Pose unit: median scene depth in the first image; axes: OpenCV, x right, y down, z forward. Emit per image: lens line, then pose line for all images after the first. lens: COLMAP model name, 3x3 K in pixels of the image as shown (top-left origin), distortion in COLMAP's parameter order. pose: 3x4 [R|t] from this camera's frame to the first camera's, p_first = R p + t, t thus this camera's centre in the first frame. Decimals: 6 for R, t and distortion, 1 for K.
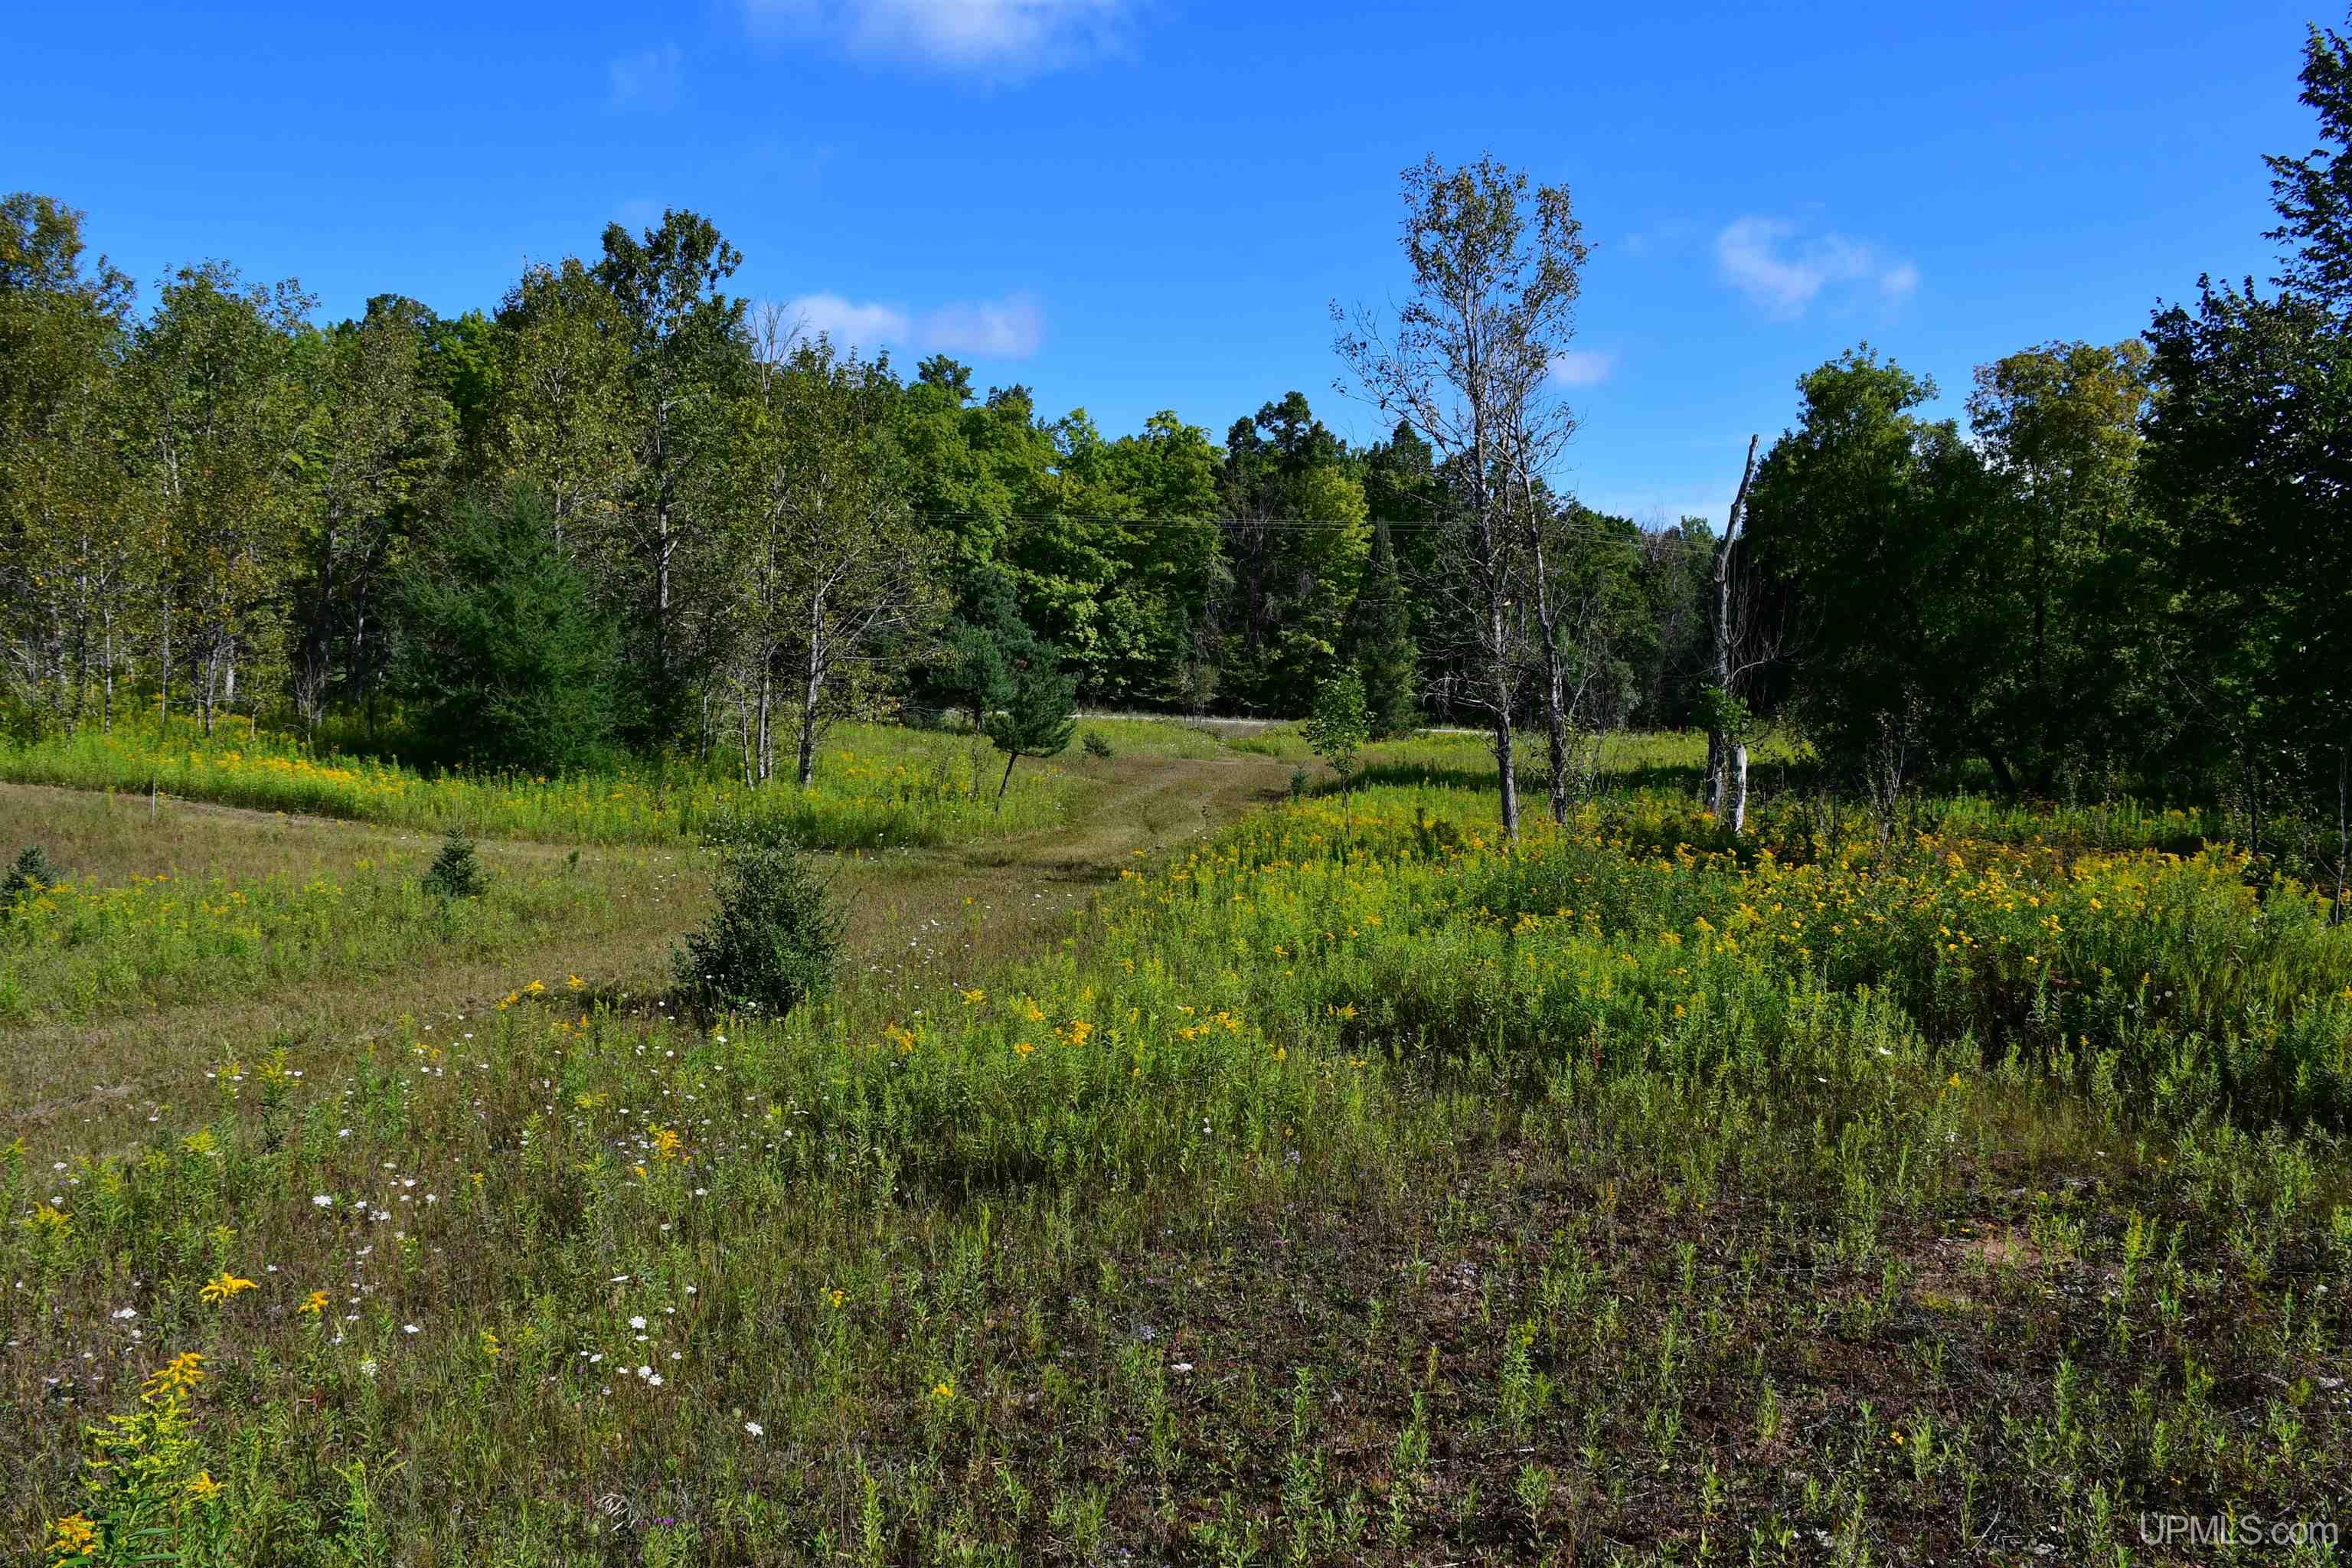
lens RADIAL K [[1895.5, 0, 1177.4], [0, 1895.5, 798.8], [0, 0, 1]] dist [-0.140896, 0.103516]
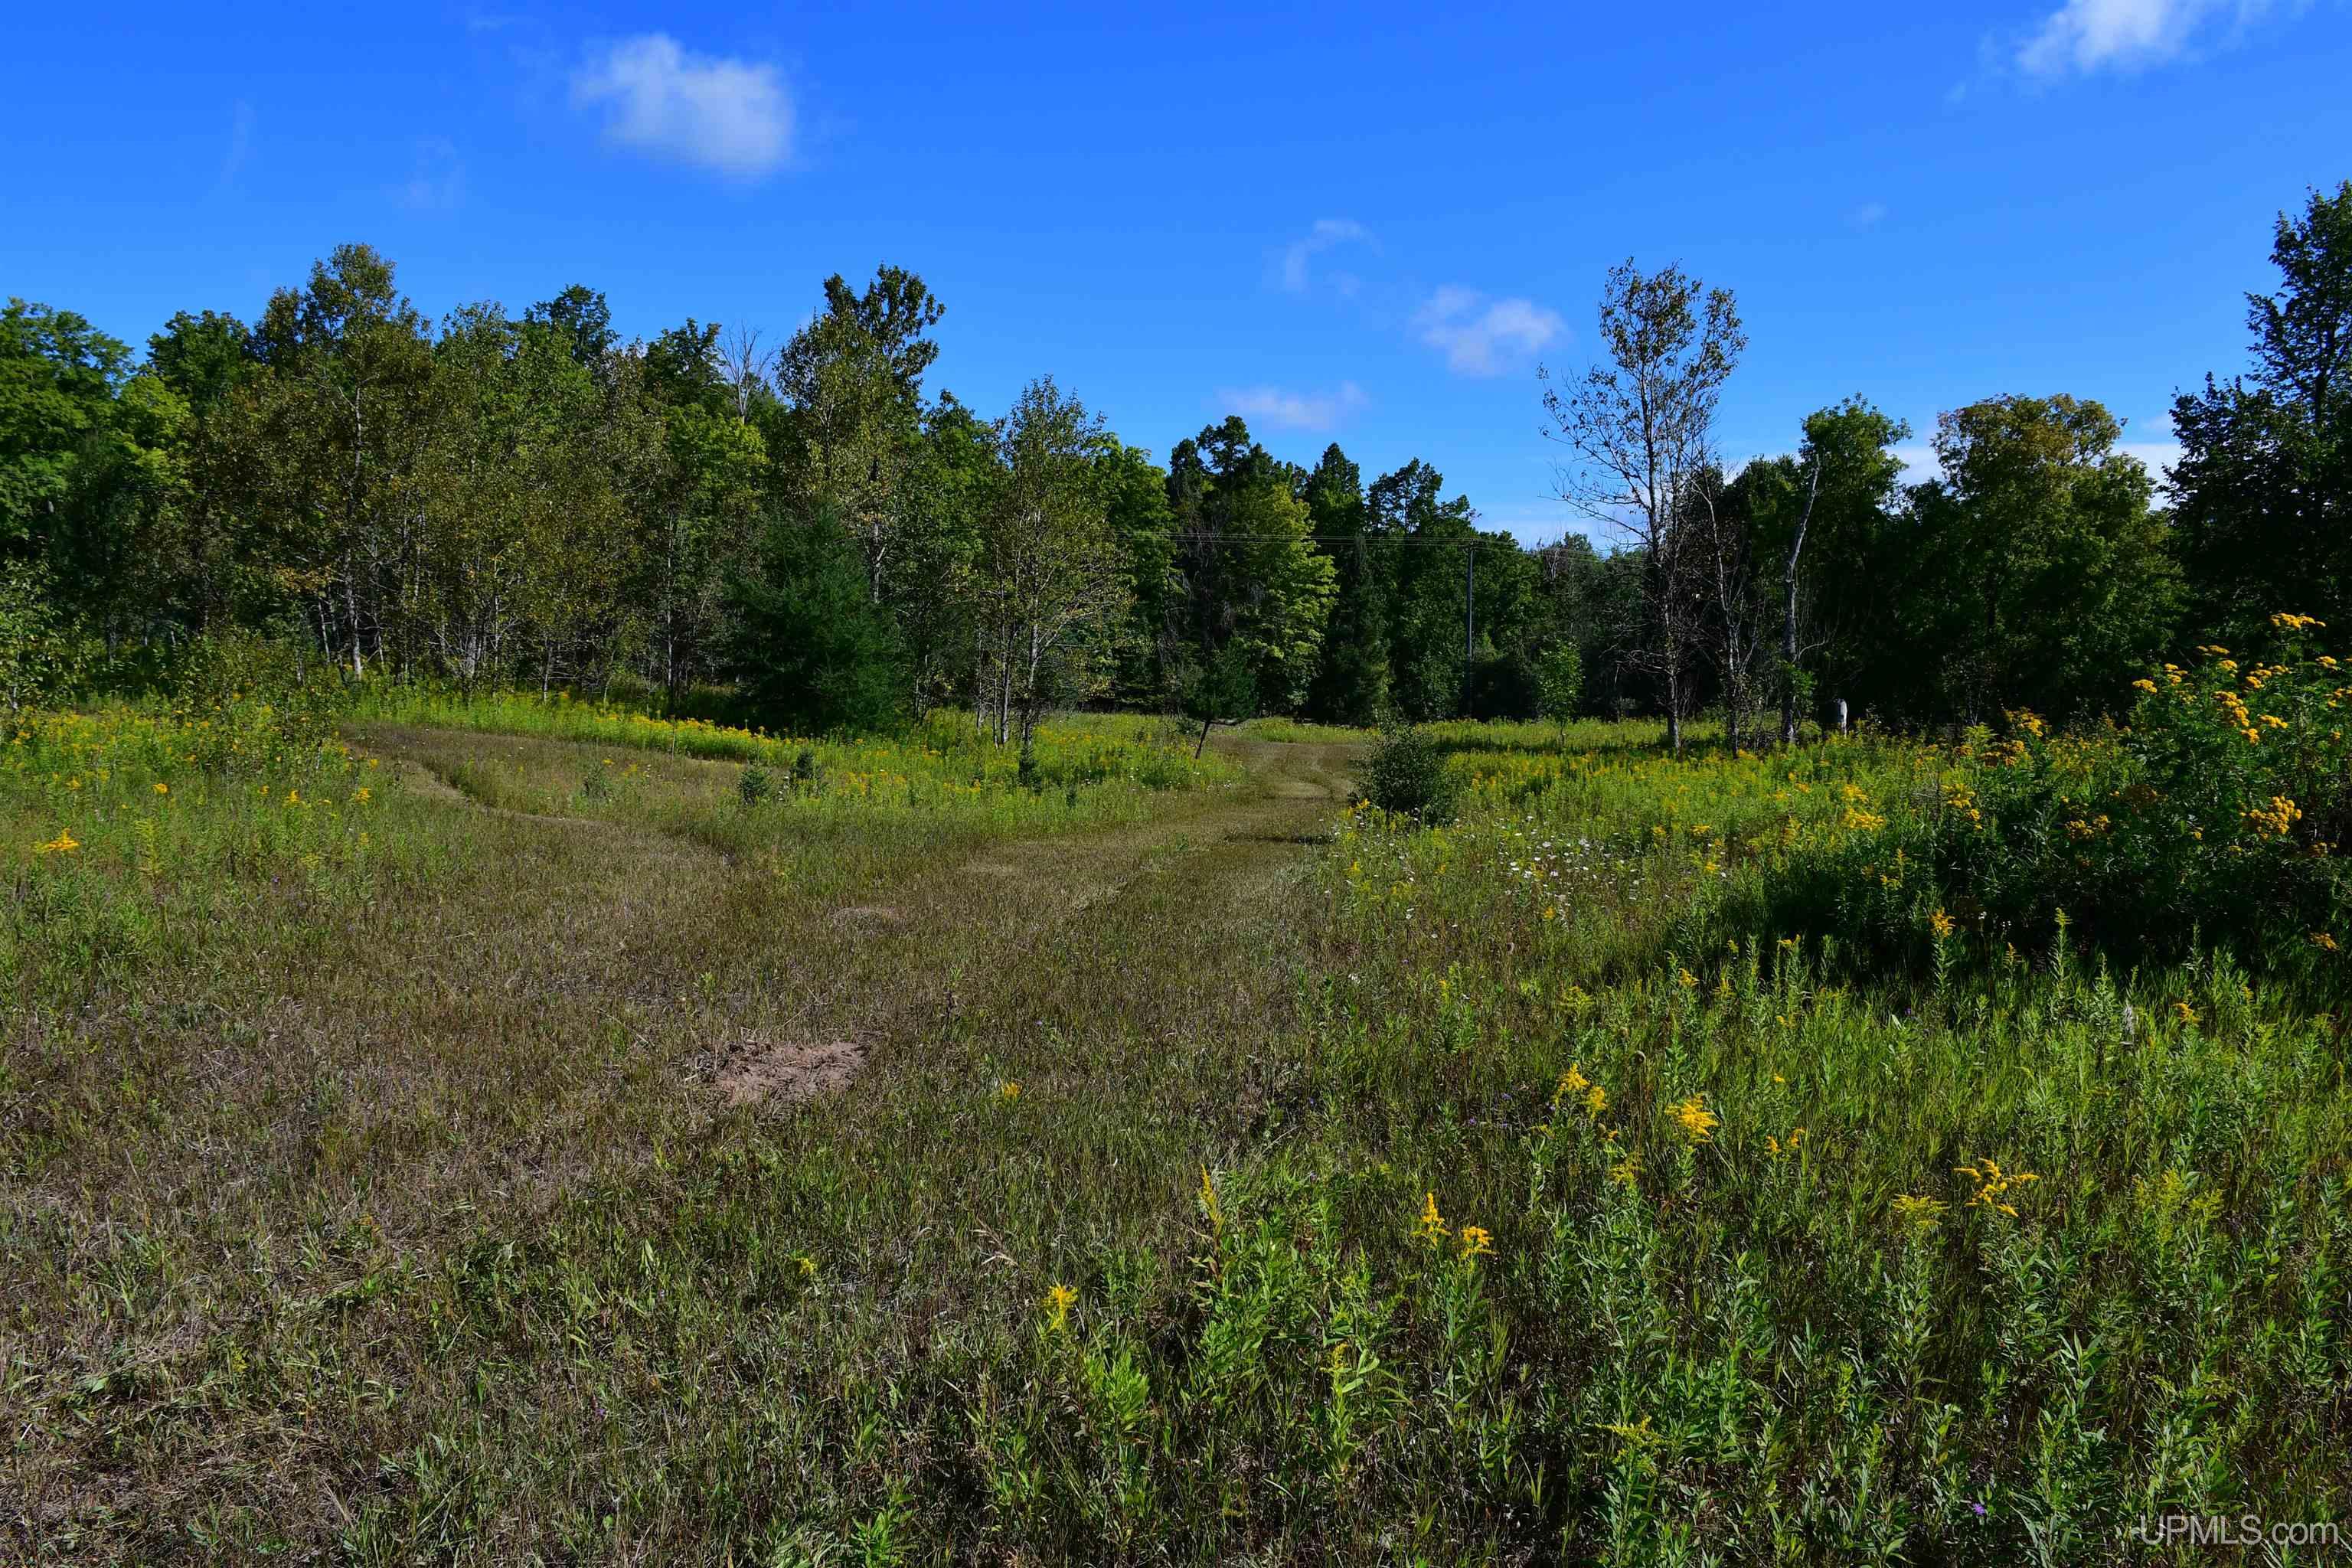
lens RADIAL K [[1895.5, 0, 1183.5], [0, 1895.5, 794.9], [0, 0, 1]] dist [-0.140896, 0.103516]
pose [[0.995348, -0.009455, 0.095882, -0.252159], [0.010444, 0.999897, -0.009813, 0.038680], [-0.095780, 0.010769, 0.995344, -0.243925]]
